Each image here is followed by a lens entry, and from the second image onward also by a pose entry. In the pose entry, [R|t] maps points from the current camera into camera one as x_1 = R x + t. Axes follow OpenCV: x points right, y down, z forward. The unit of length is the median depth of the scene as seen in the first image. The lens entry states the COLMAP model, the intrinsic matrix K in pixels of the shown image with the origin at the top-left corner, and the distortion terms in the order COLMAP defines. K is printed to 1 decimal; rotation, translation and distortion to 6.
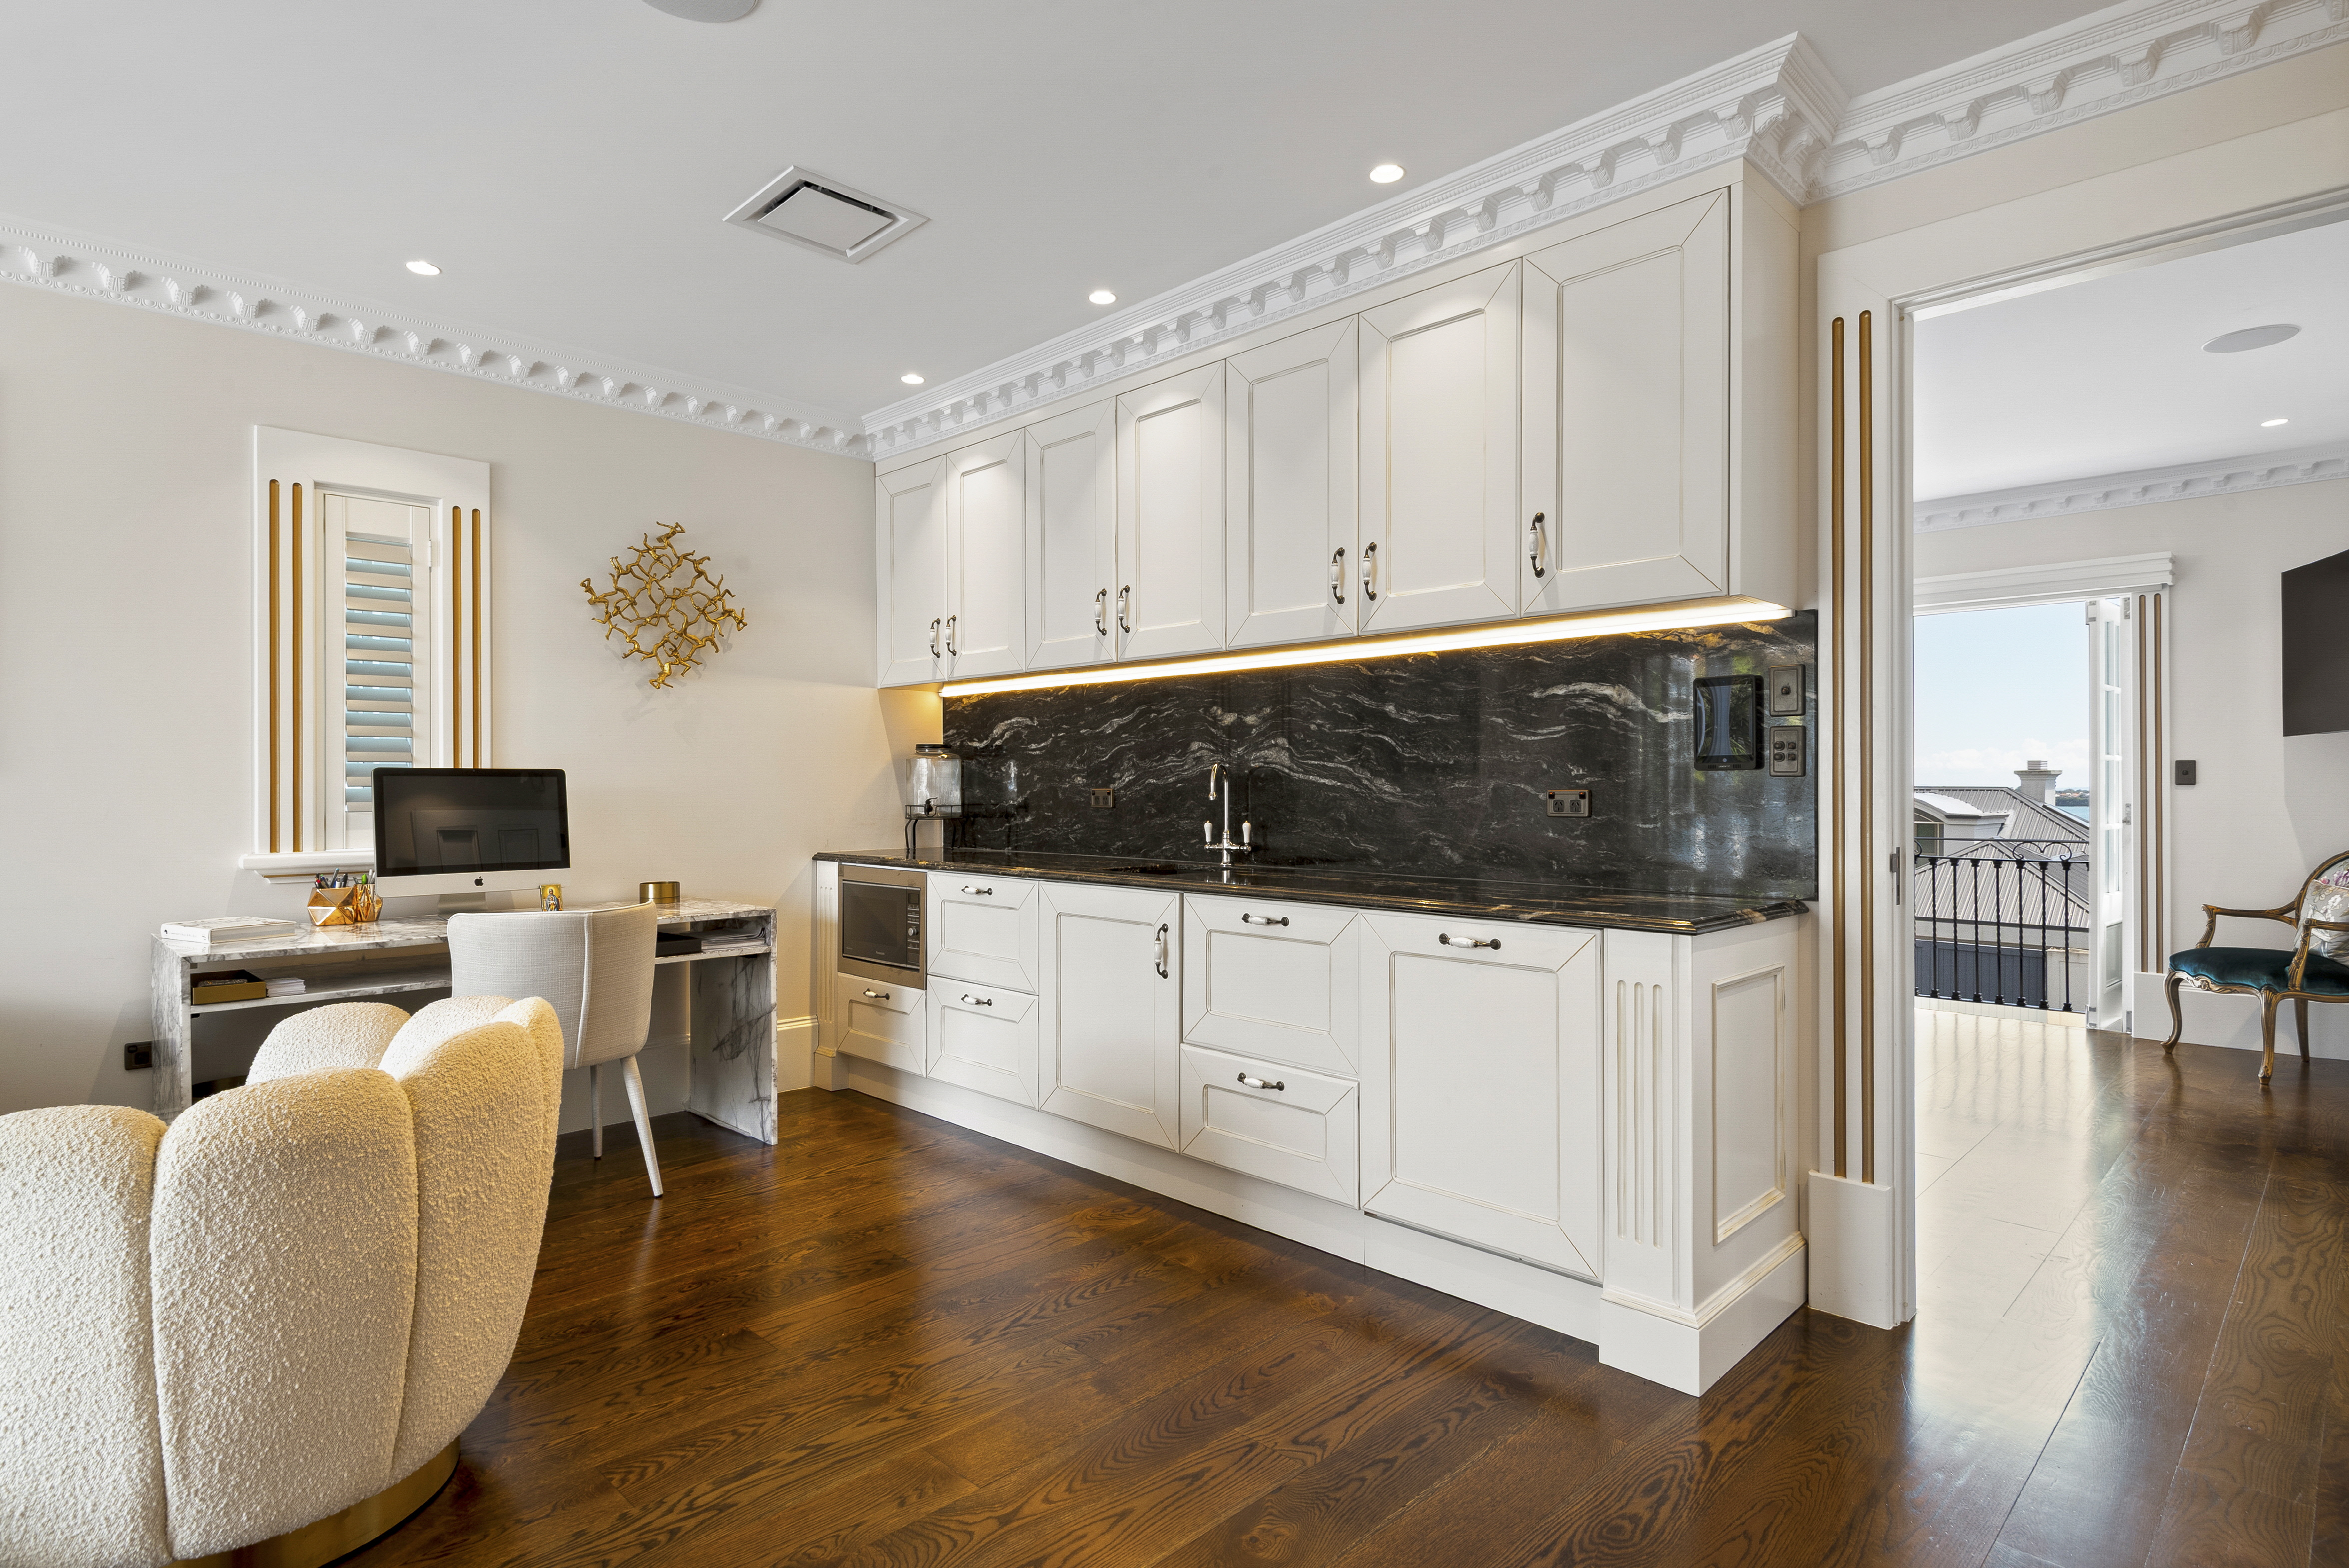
lens RADIAL K [[1182.9, 0, 1174.5], [0, 1182.9, 784.0], [0, 0, 1]] dist [0.003027, 0.000132]
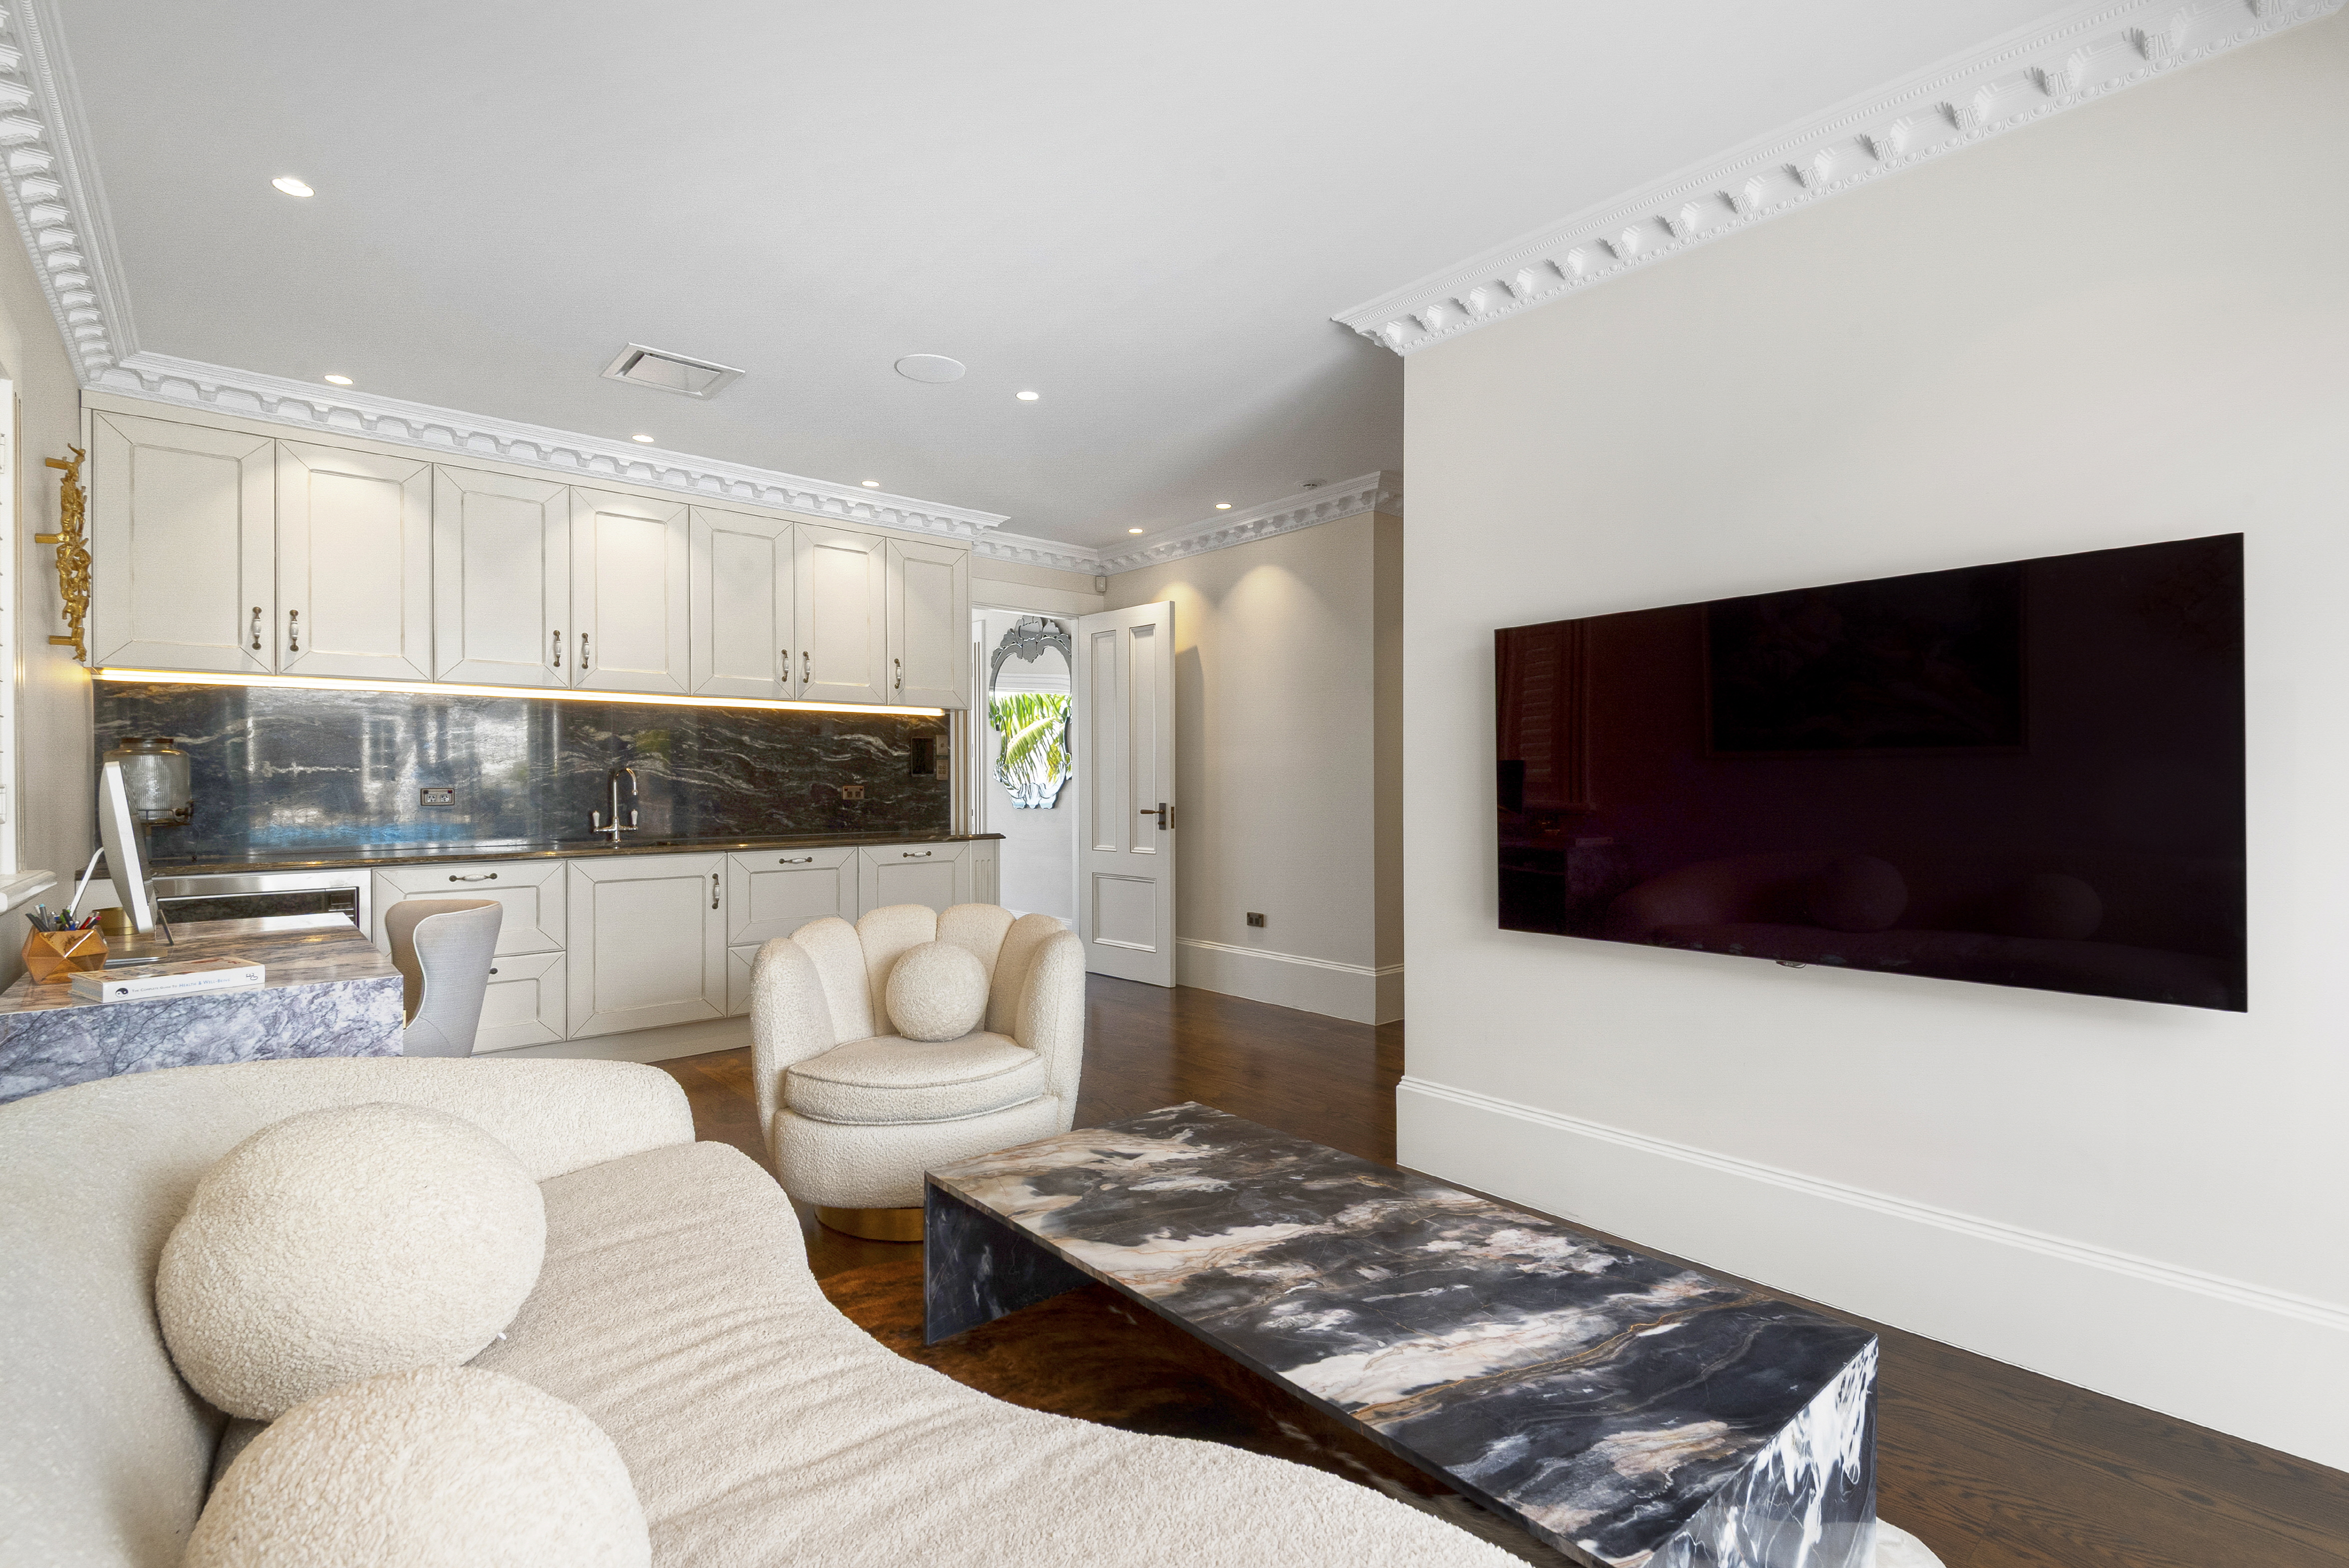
lens RADIAL K [[1069.4, 0, 1174.5], [0, 1069.4, 784.0], [0, 0, 1]] dist [0.000027, -0.000030]
pose [[0.060431, -0.000240, 0.998172, -1.280886], [0.001938, 0.999998, 0.000123, 0.001778], [-0.998171, 0.001927, 0.060431, 0.291160]]
